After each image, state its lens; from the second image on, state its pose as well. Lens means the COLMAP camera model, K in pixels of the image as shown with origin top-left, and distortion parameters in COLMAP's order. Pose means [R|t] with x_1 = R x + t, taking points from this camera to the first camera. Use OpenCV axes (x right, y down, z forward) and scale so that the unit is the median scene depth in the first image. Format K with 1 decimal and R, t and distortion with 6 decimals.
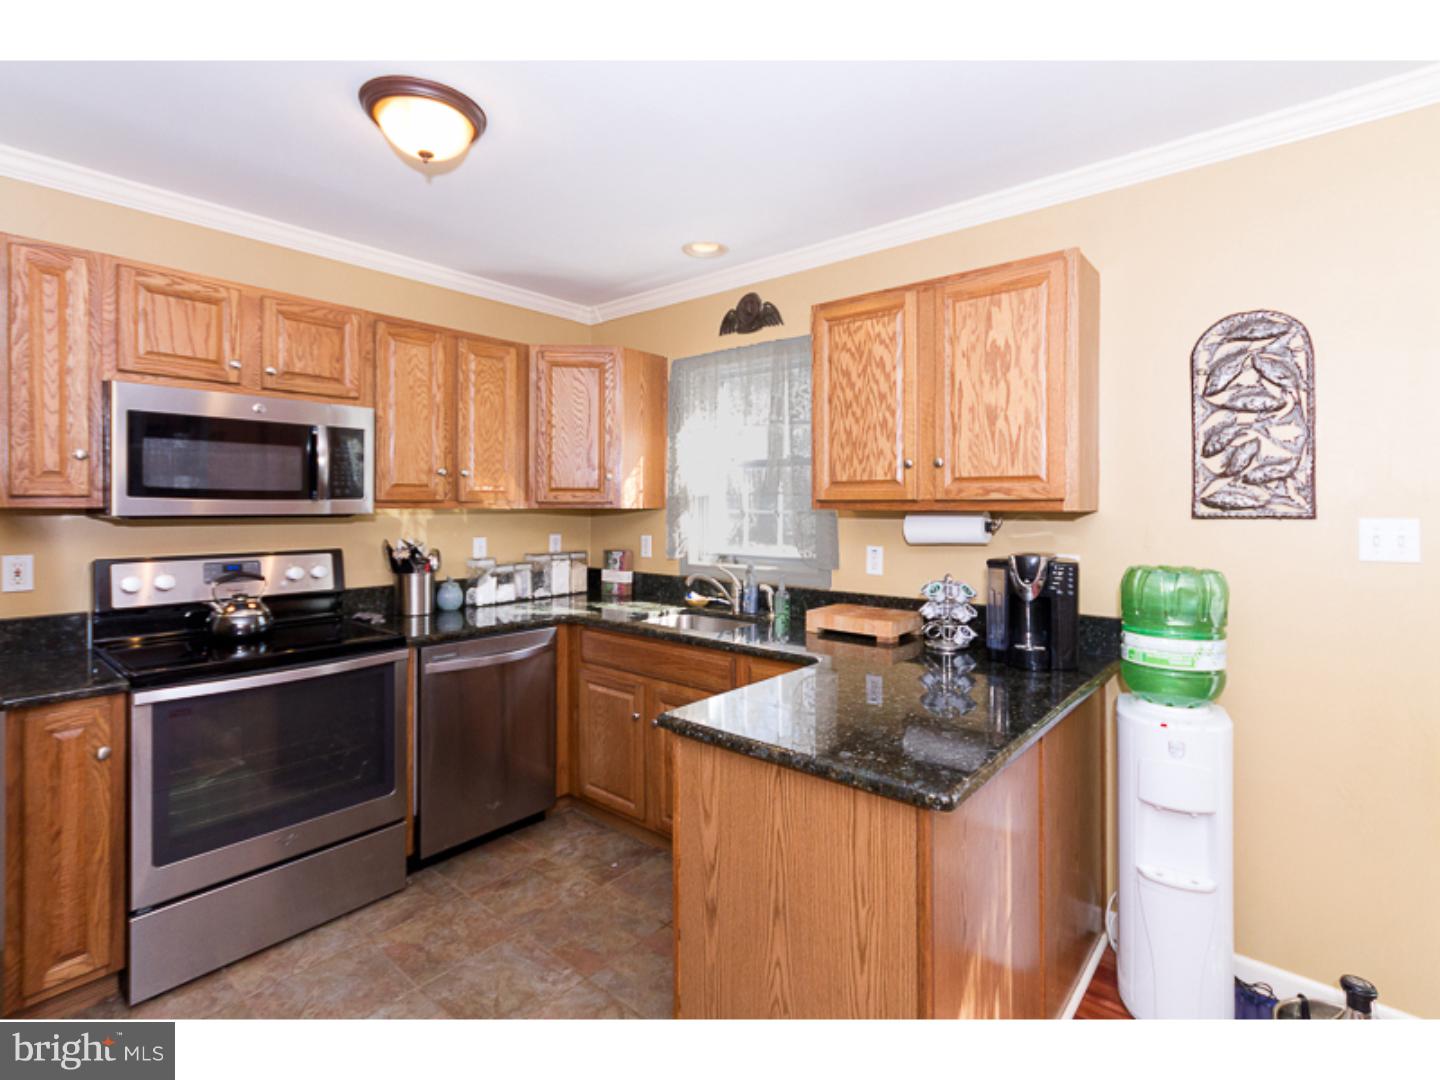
lens RADIAL K [[678.5, 0, 700.3], [0, 678.5, 514.7], [0, 0, 1]] dist [0.007966, 0.002474]
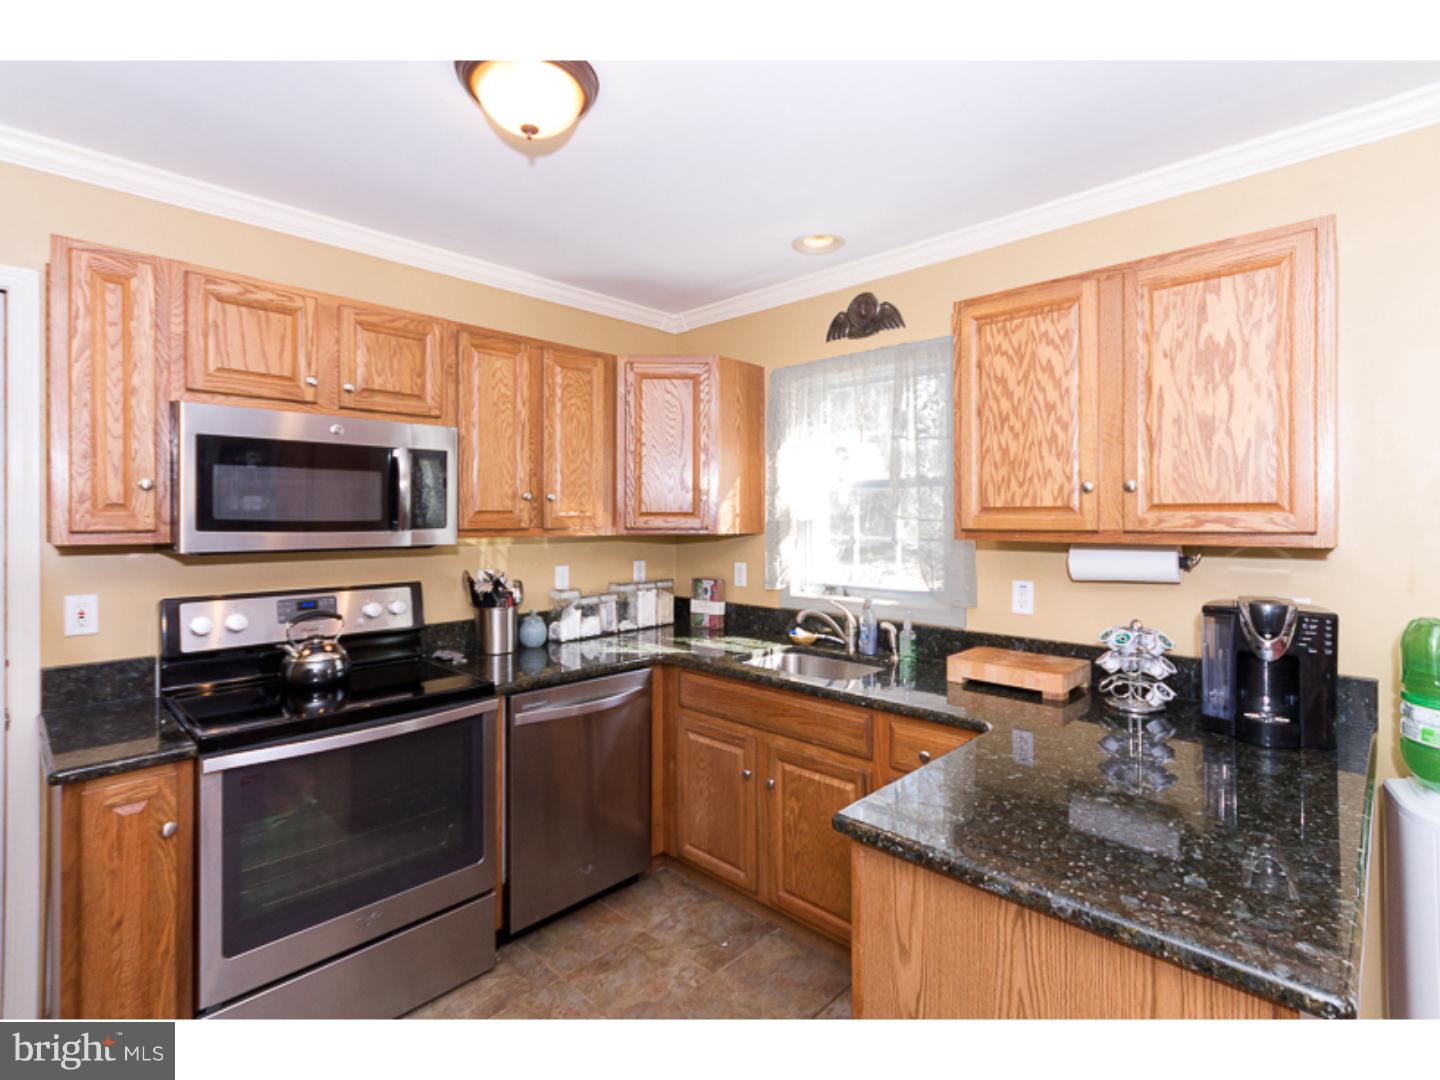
lens RADIAL K [[678.5, 0, 706.2], [0, 678.5, 525.1], [0, 0, 1]] dist [0.007966, 0.002474]
pose [[0.998141, -0.002616, -0.060893, -0.105695], [0.002419, 0.999992, -0.003311, -0.026015], [0.060901, 0.003158, 0.998139, 0.133667]]
